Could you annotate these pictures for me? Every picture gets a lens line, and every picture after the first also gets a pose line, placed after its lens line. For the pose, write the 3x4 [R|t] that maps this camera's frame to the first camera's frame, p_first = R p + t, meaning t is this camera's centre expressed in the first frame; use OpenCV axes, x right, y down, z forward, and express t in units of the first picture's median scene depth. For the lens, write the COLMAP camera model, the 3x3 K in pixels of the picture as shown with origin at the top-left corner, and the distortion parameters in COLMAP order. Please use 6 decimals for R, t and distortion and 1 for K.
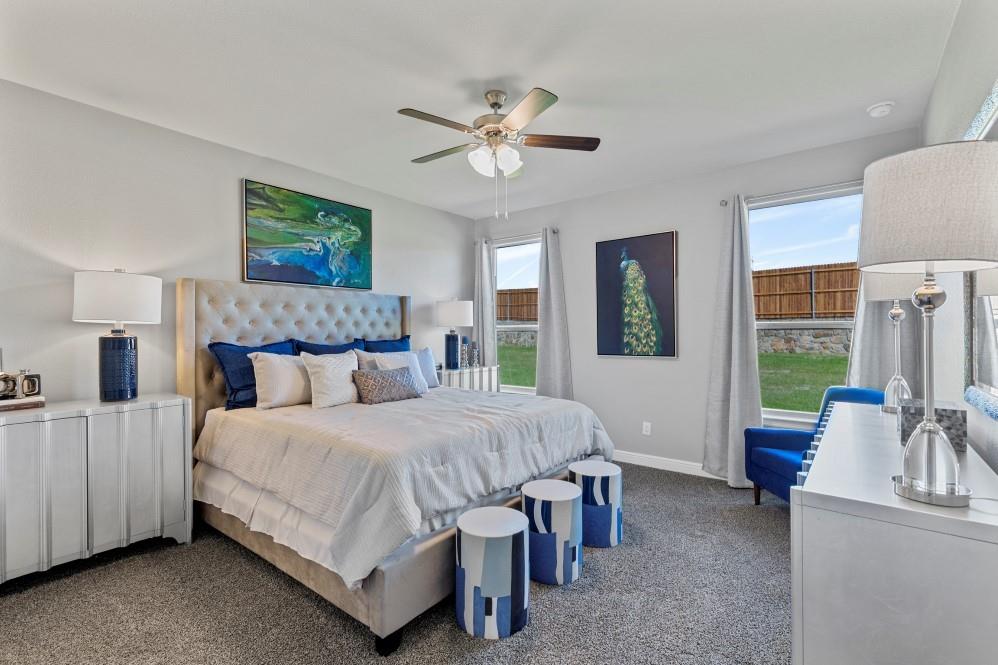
lens RADIAL K [[453.1, 0, 505.1], [0, 453.1, 332.9], [0, 0, 1]] dist [0.001731, 0.000101]
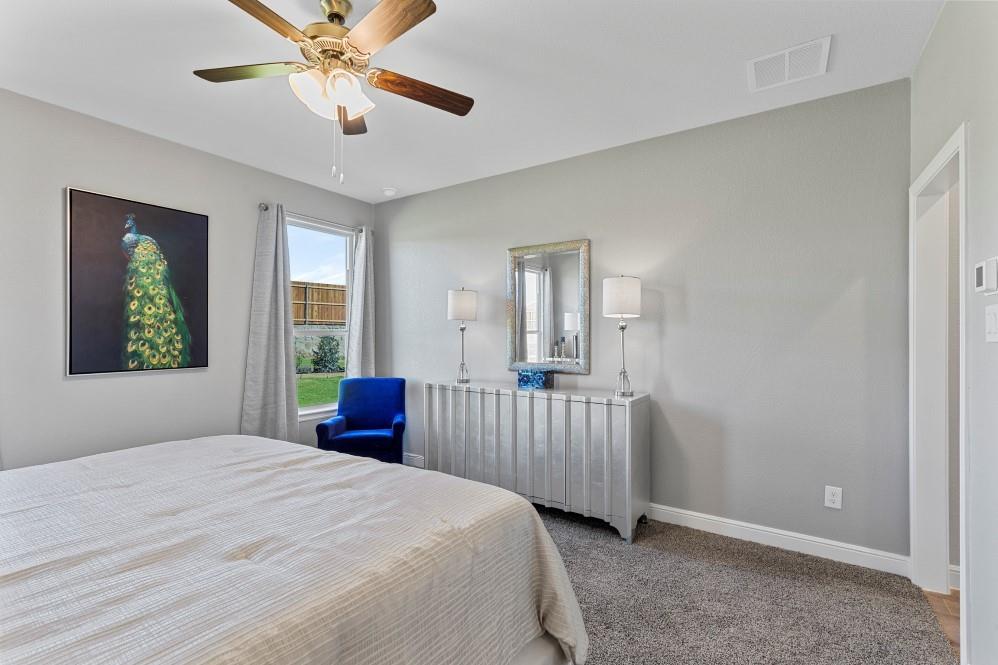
lens RADIAL K [[453.1, 0, 505.1], [0, 453.1, 332.9], [0, 0, 1]] dist [0.001731, 0.000101]
pose [[-0.070558, 0.006493, 0.997487, -0.472414], [-0.008378, 0.999940, -0.007102, -0.008230], [-0.997473, -0.008858, -0.070499, 0.492893]]
